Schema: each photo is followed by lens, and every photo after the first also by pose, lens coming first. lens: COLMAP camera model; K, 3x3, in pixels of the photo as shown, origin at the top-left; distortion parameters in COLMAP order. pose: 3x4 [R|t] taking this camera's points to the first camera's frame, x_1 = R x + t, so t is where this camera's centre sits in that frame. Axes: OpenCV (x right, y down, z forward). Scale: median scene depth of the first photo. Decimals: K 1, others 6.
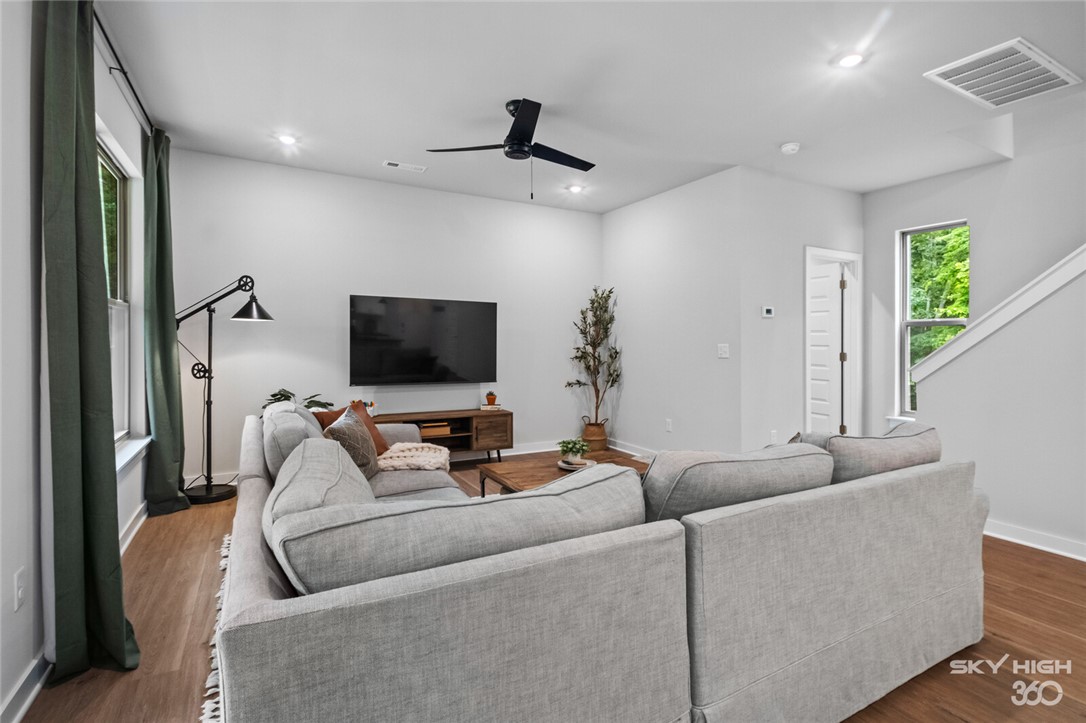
lens RADIAL K [[522.0, 0, 546.9], [0, 522.0, 342.9], [0, 0, 1]] dist [0.000976, -0.000109]
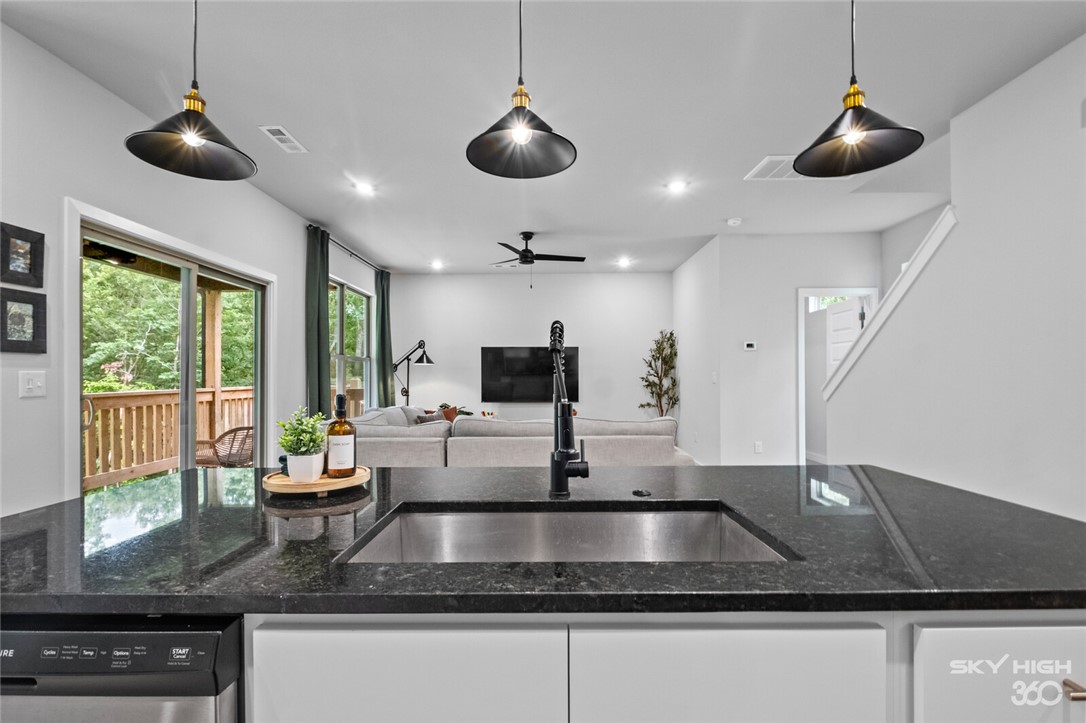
lens RADIAL K [[498.8, 0, 542.0], [0, 498.8, 374.5], [0, 0, 1]] dist [-0.001083, -0.000532]
pose [[0.869952, -0.015888, -0.492880, 0.536885], [0.011681, 0.999864, -0.011612, 0.014959], [0.492997, 0.004344, 0.870020, -0.263355]]
